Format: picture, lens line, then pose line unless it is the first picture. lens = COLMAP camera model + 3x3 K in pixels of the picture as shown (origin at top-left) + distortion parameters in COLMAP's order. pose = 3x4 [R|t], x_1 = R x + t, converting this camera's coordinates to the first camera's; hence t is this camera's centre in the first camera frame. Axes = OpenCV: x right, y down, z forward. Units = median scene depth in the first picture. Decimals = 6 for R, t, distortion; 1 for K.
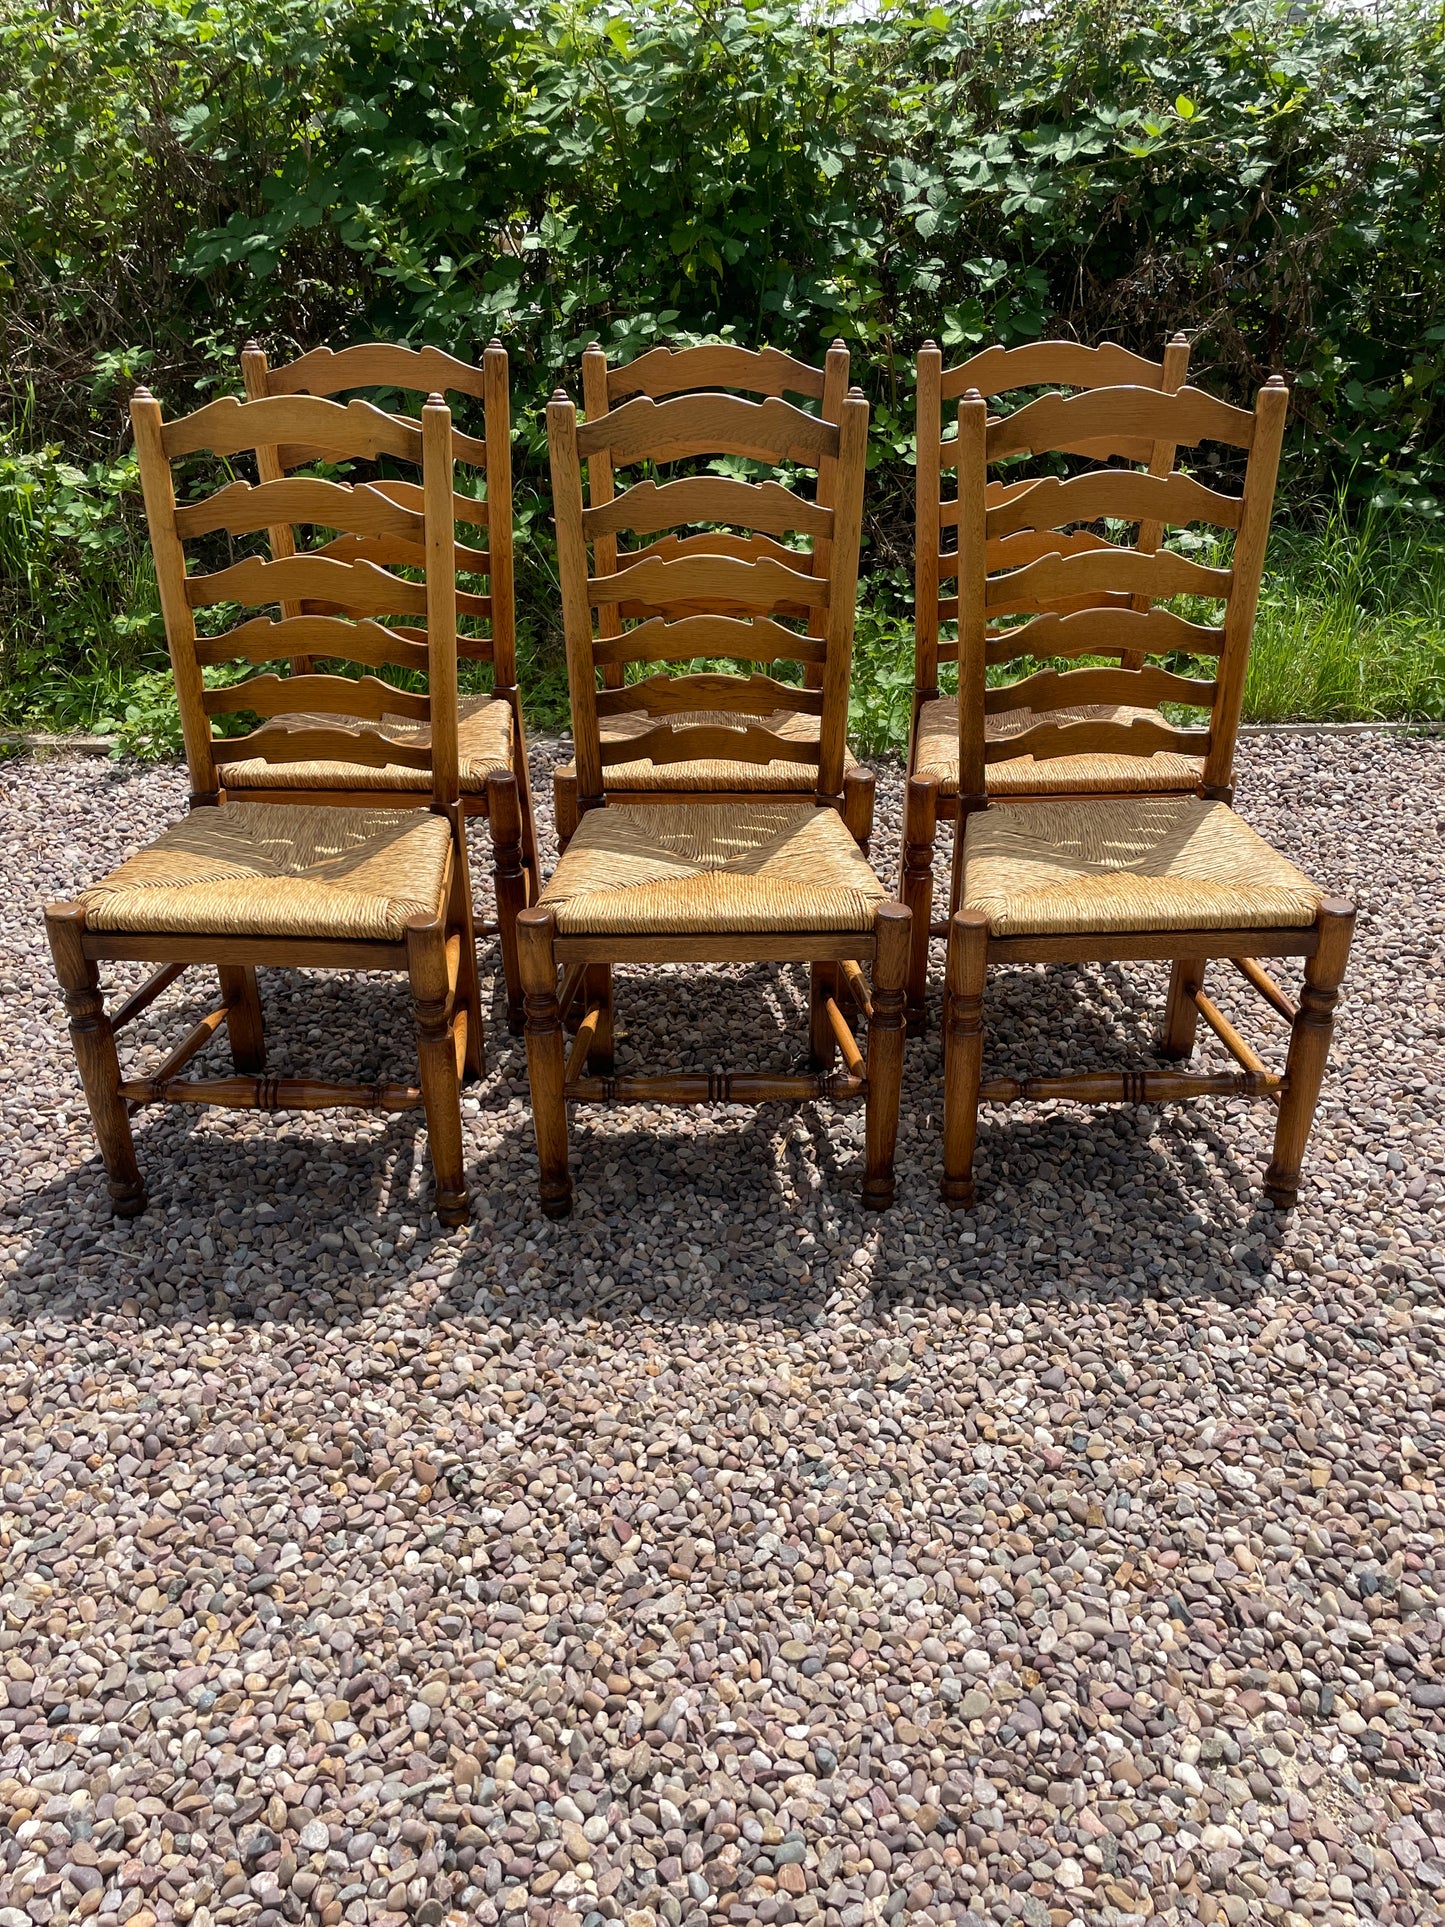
lens RADIAL K [[1450.7, 0, 722.5], [0, 1450.7, 963.5], [0, 0, 1]] dist [0.084091, -0.114206]
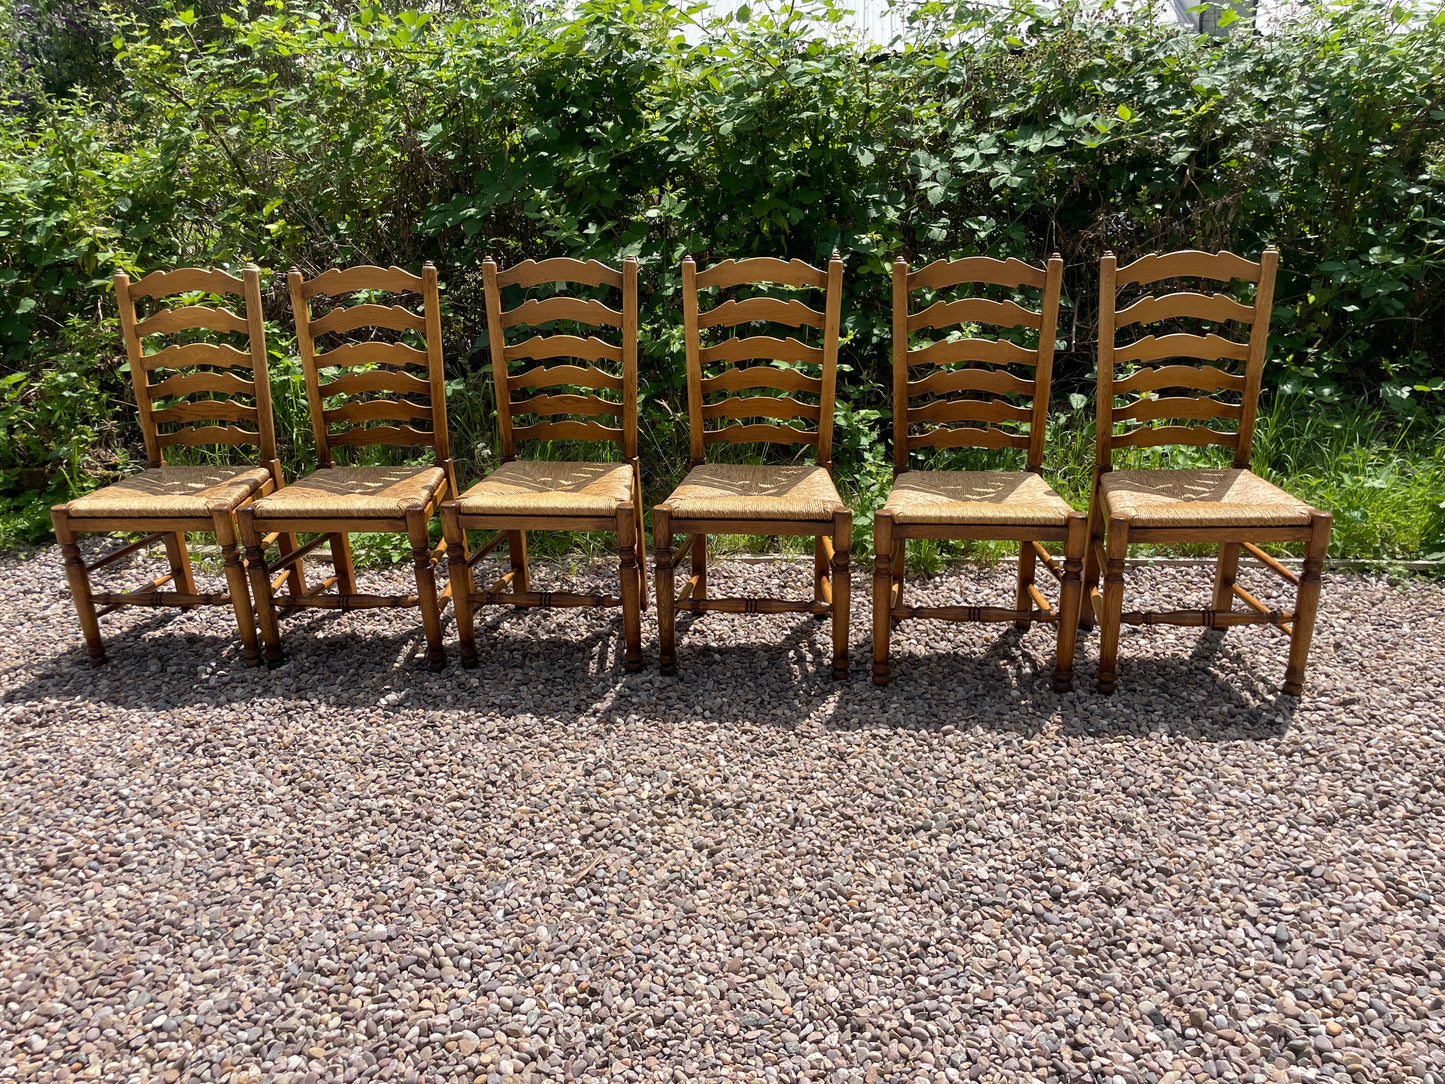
lens RADIAL K [[1087.8, 0, 715.0], [0, 1087.8, 540.6], [0, 0, 1]] dist [0.084091, -0.114206]
pose [[0.994787, 0.019040, -0.100185, 0.070640], [-0.033618, 0.988728, -0.145900, -0.034929], [0.096278, 0.148508, 0.984213, 0.006781]]
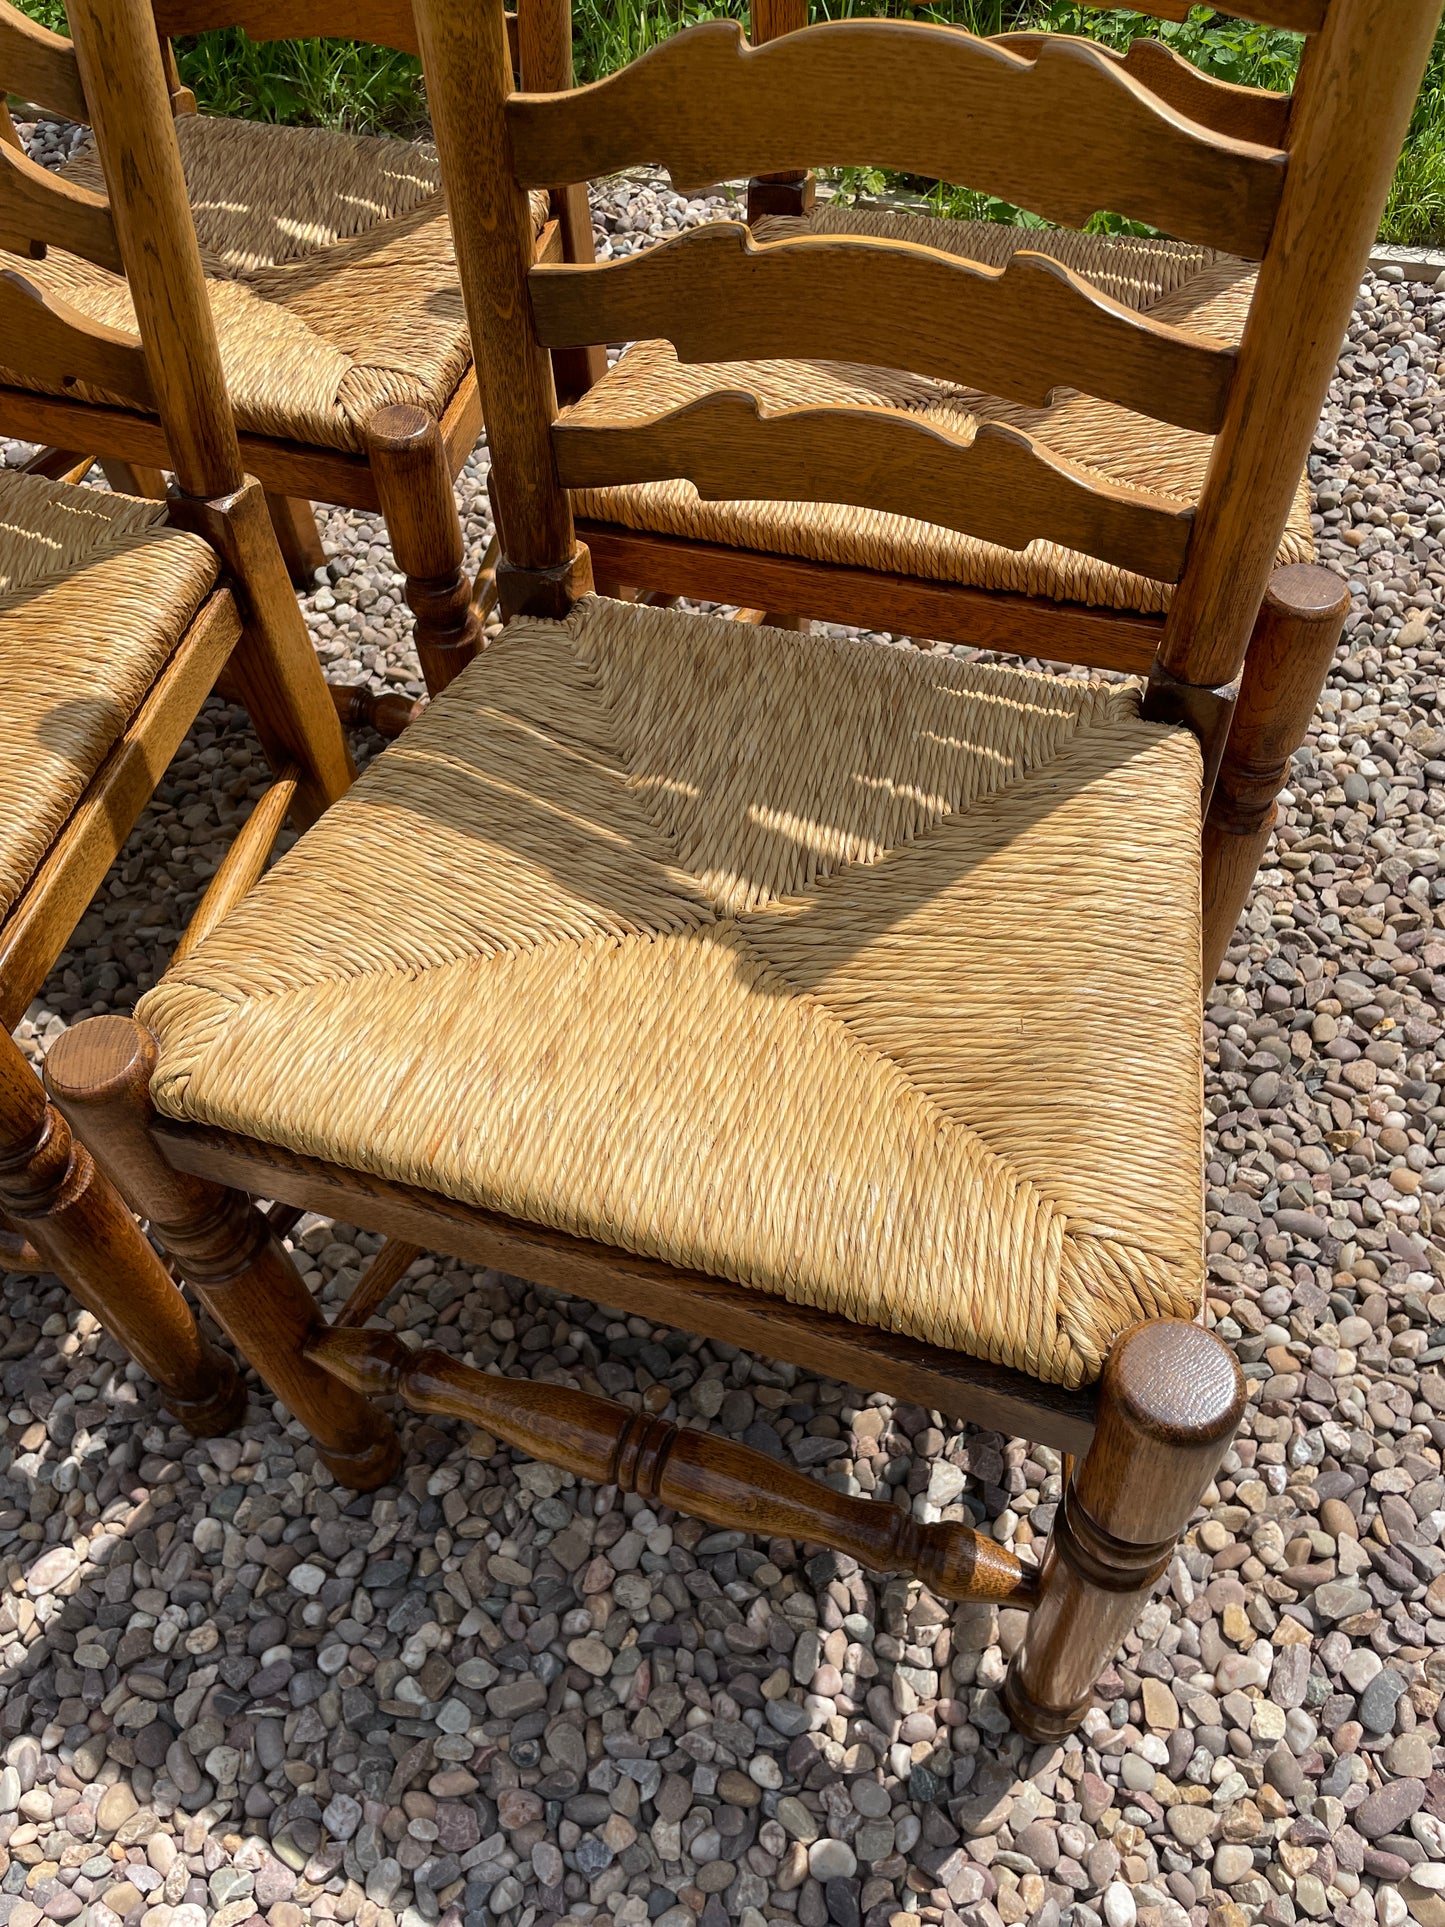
lens RADIAL K [[1466.2, 0, 721.9], [0, 1466.2, 955.3], [0, 0, 1]] dist [0.083495, -0.116587]
pose [[0.939759, 0.245878, -0.237481, 0.311332], [-0.138962, 0.909510, 0.391767, -0.168483], [0.312318, -0.335165, 0.888888, 0.606959]]
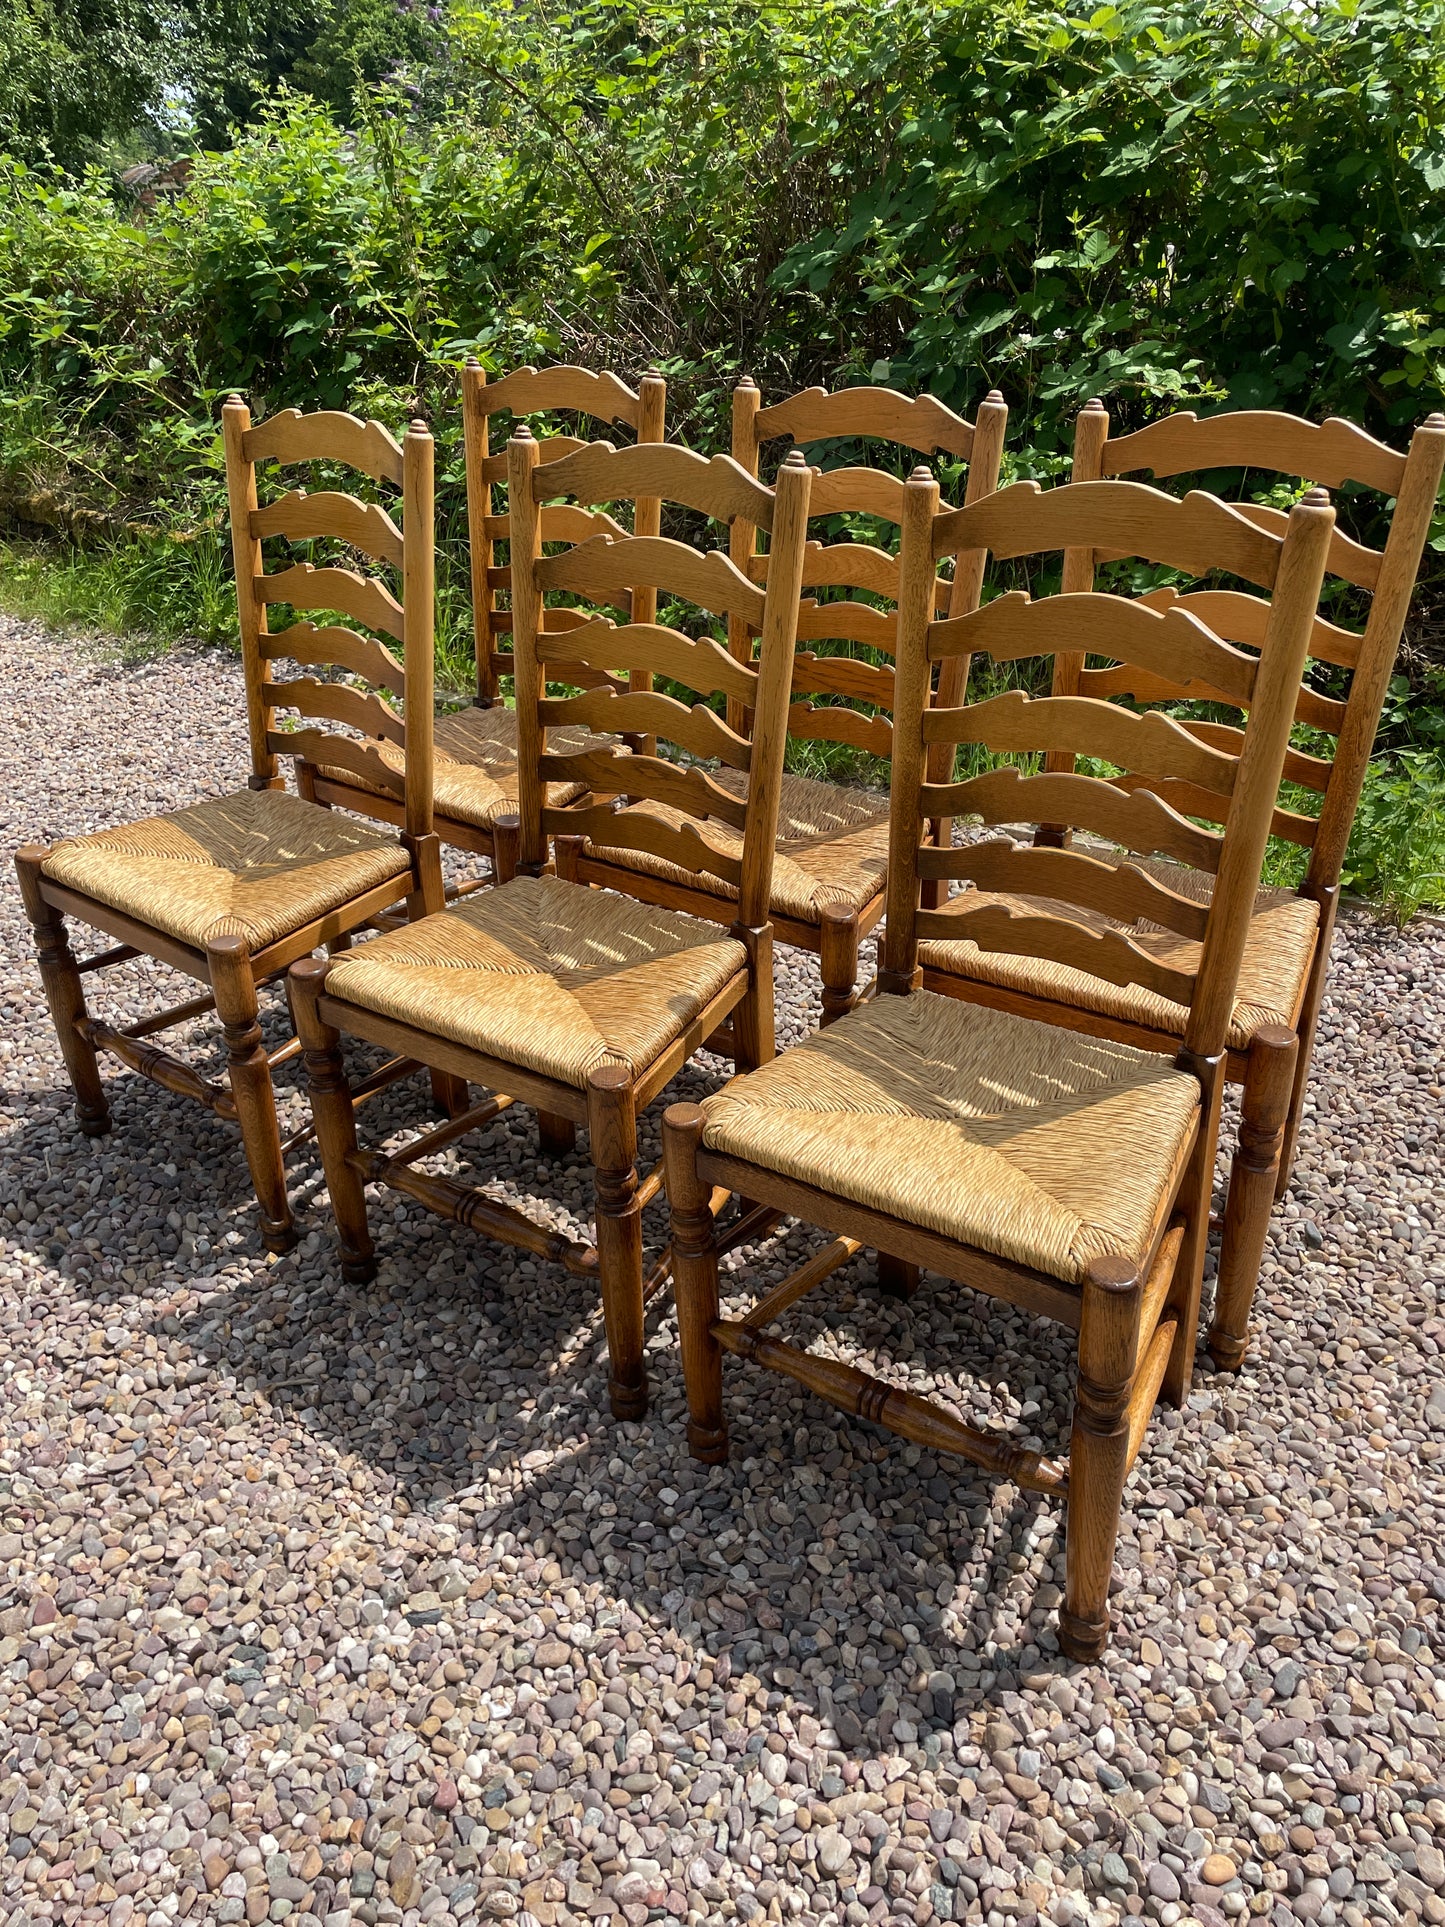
lens RADIAL K [[1459.0, 0, 720.8], [0, 1459.0, 956.2], [0, 0, 1]] dist [0.076850, -0.103617]
pose [[0.816278, 0.261020, -0.515324, 0.469986], [-0.266130, 0.961705, 0.065565, -0.141233], [0.512704, 0.083624, 0.854484, 0.257141]]
